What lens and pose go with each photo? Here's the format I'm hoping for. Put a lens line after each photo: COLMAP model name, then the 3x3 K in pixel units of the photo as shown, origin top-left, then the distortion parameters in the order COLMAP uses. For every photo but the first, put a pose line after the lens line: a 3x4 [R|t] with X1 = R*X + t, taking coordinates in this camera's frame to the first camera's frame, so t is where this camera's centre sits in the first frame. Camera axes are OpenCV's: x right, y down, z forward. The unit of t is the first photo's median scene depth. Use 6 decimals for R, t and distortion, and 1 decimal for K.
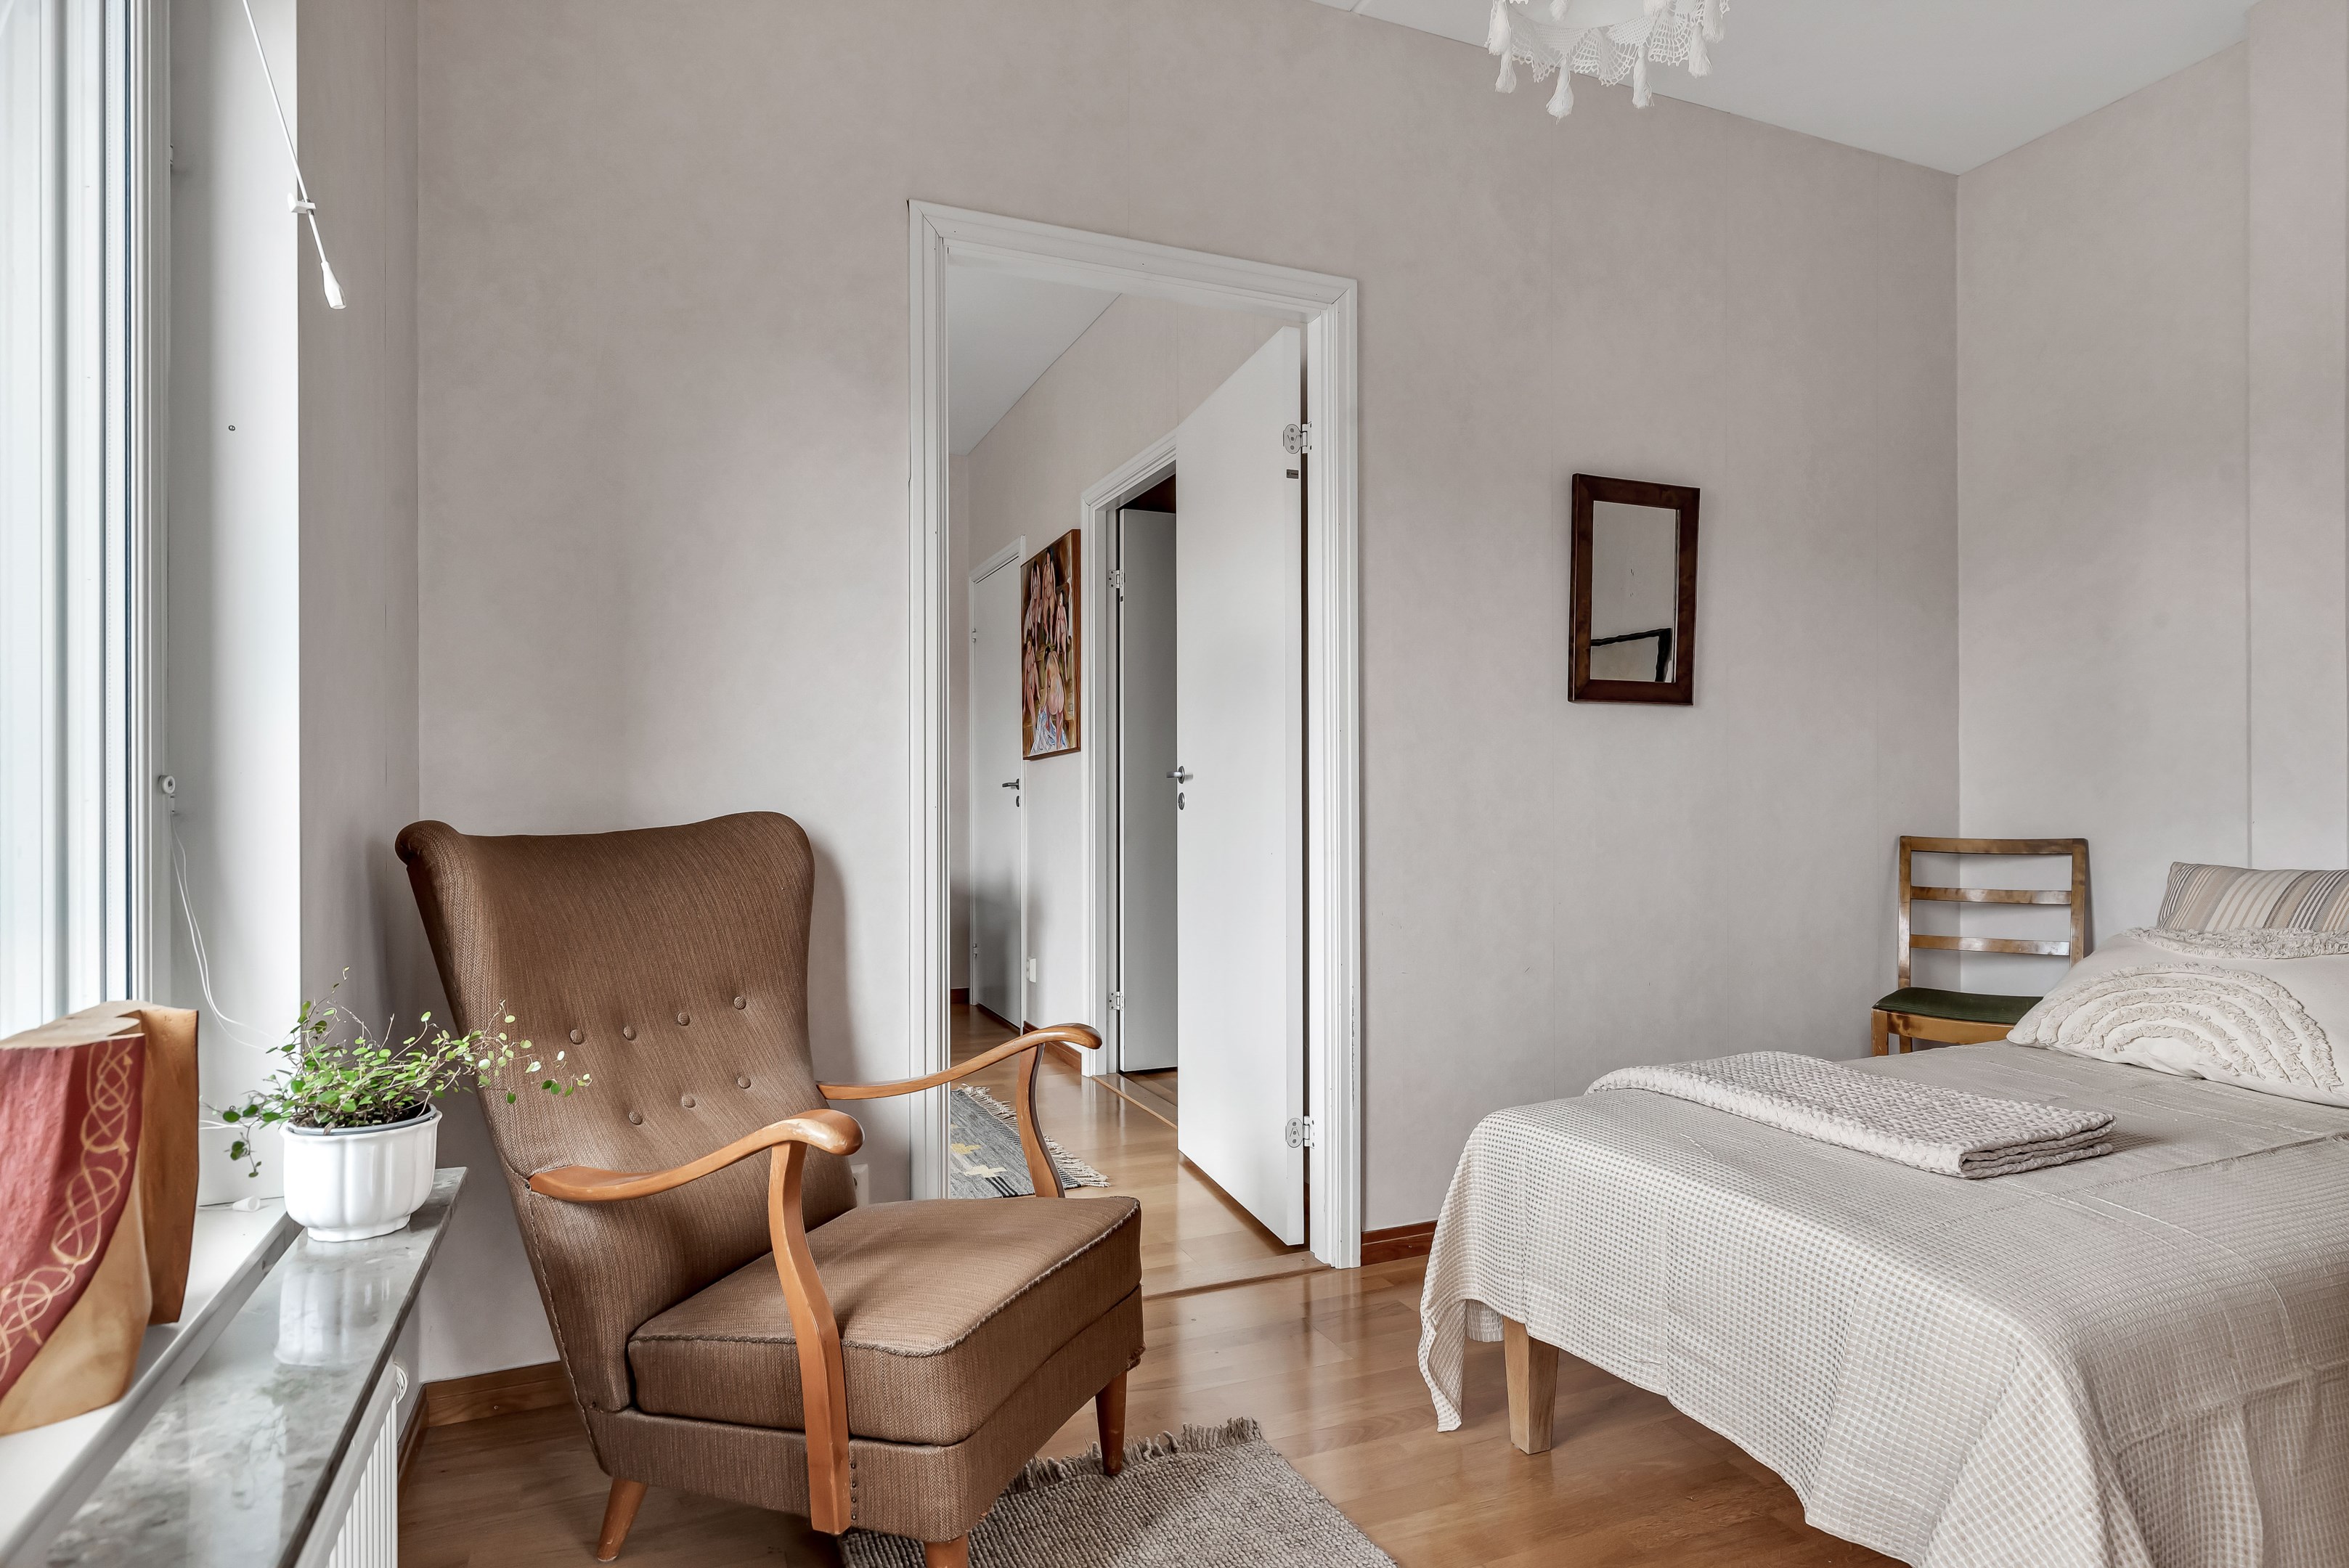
lens RADIAL K [[1356.5, 0, 1207.3], [0, 1356.5, 791.5], [0, 0, 1]] dist [-0.004146, -0.000446]
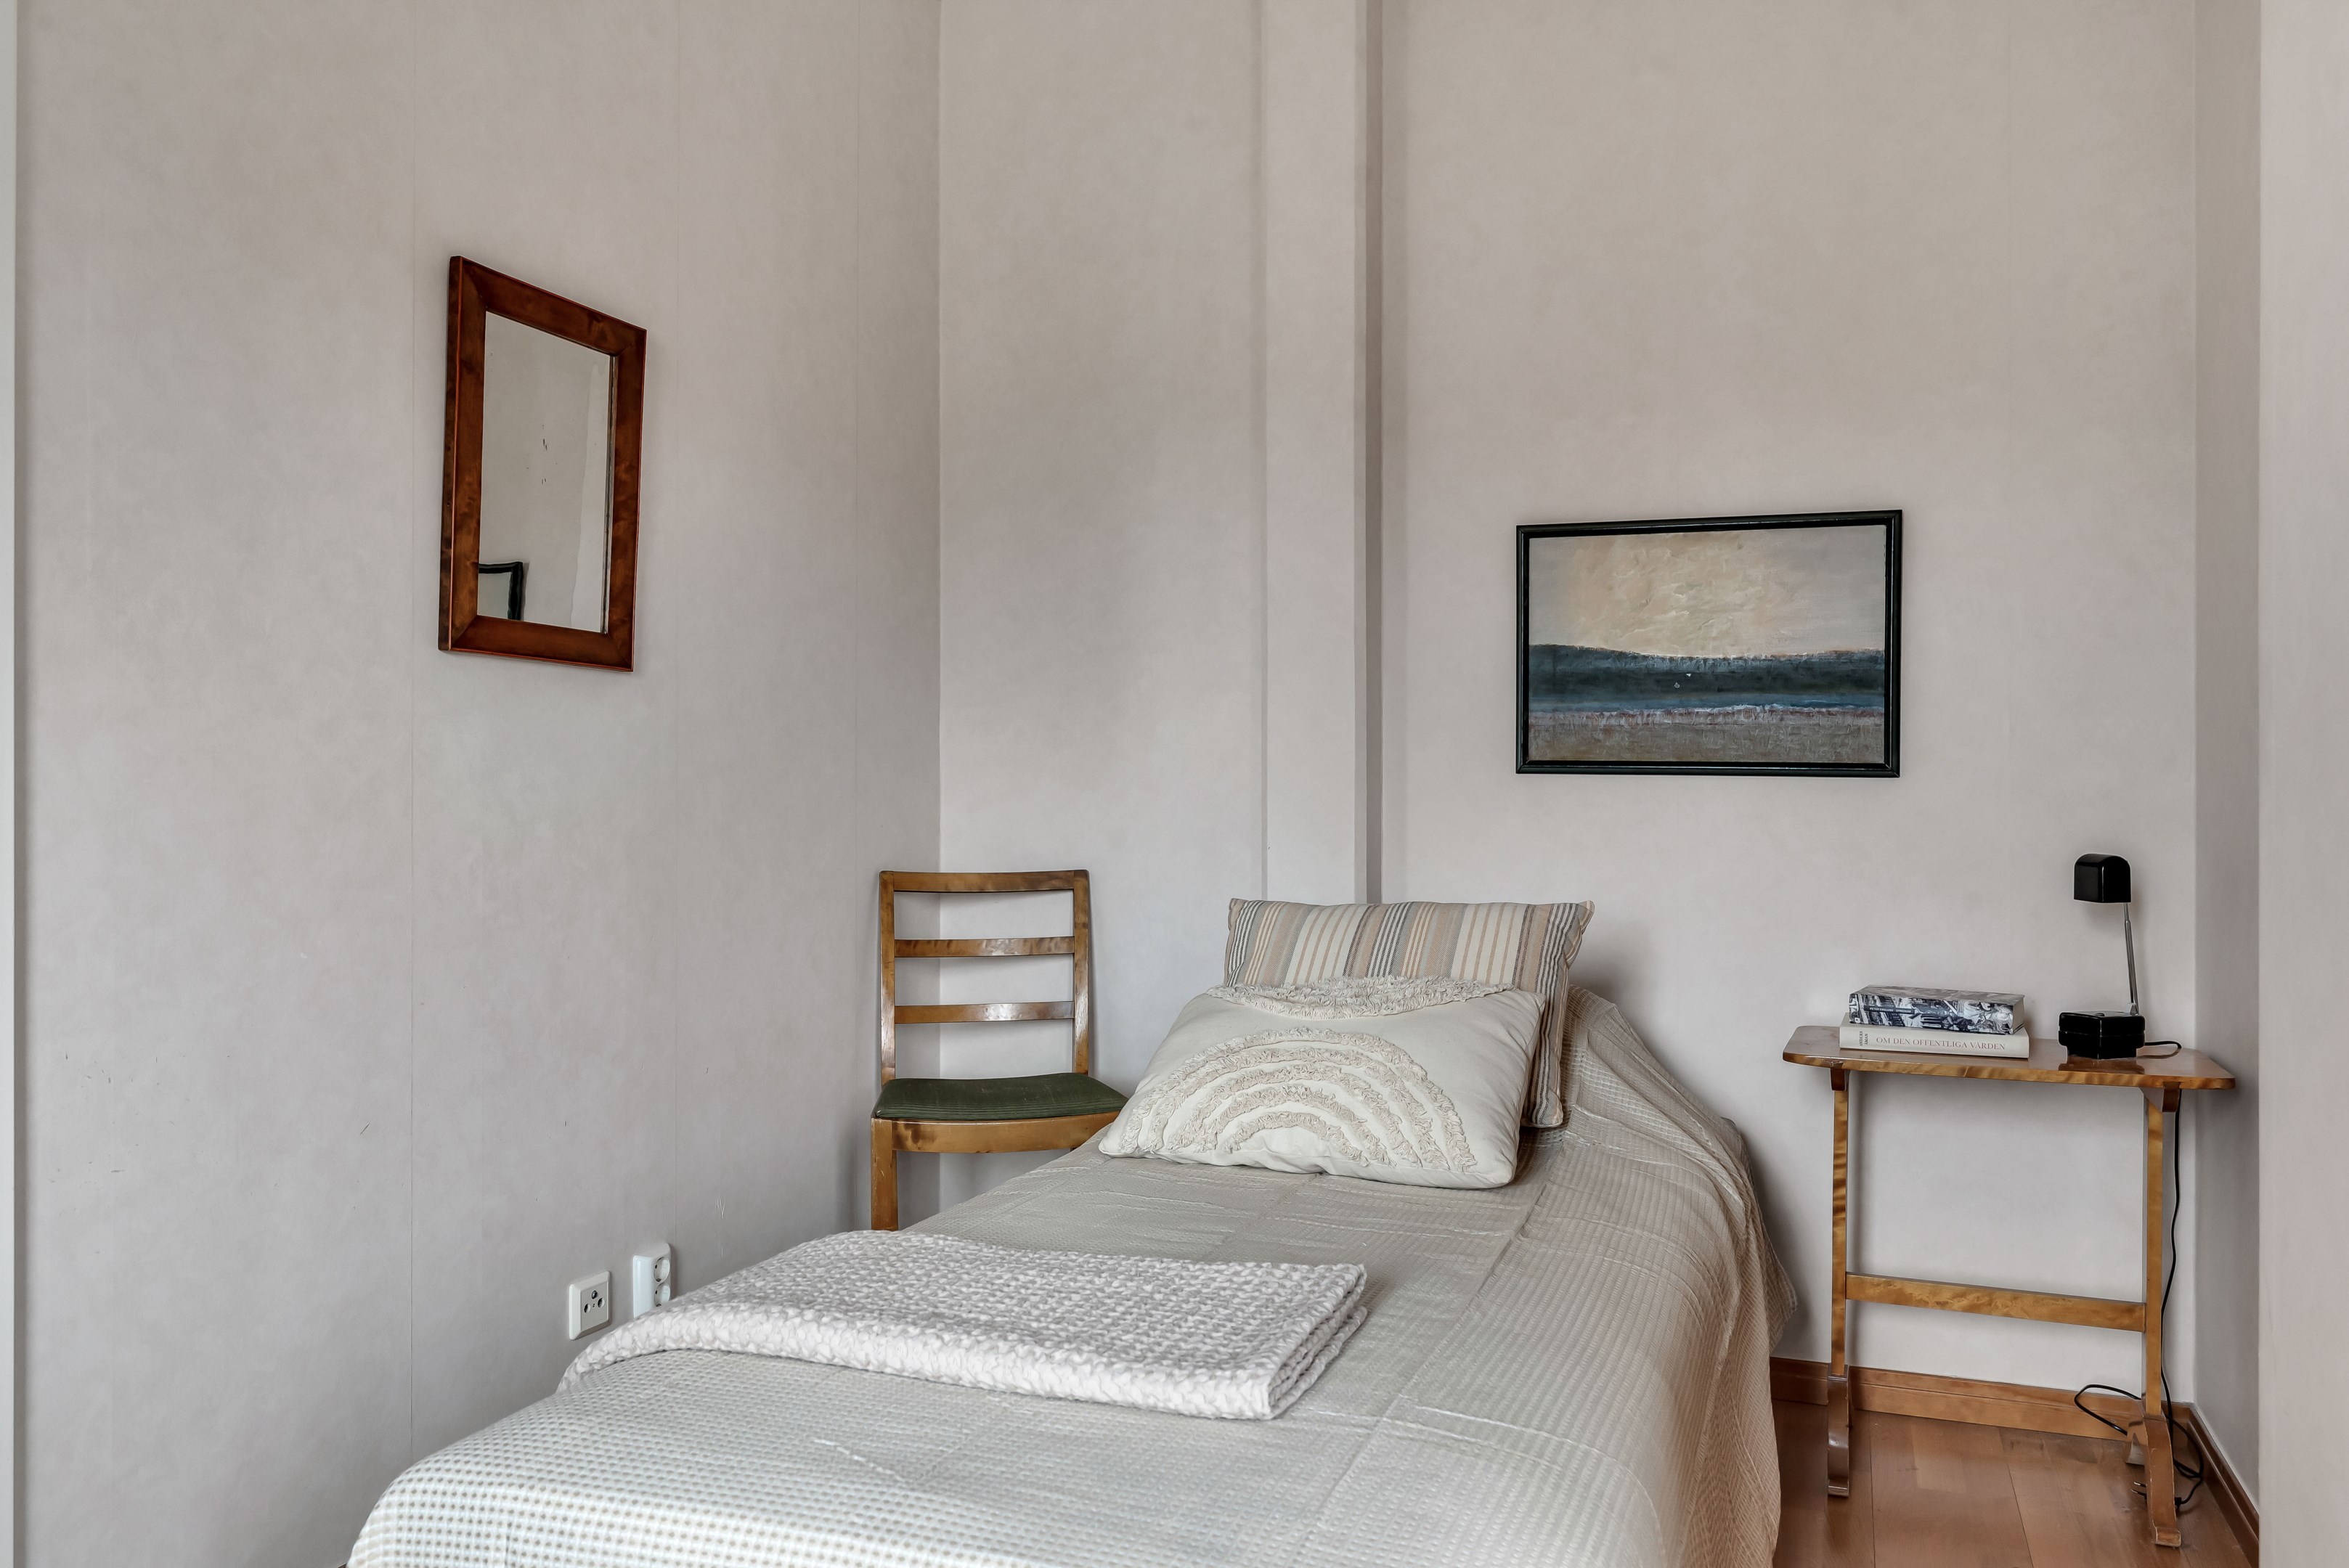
lens RADIAL K [[1676.0, 0, 1187.8], [0, 1676.0, 794.1], [0, 0, 1]] dist [0.000486, -0.003281]
pose [[0.696936, 0.011219, 0.717045, -0.020649], [-0.005387, 0.999931, -0.010410, 0.000179], [-0.717113, 0.003393, 0.696949, 0.279837]]
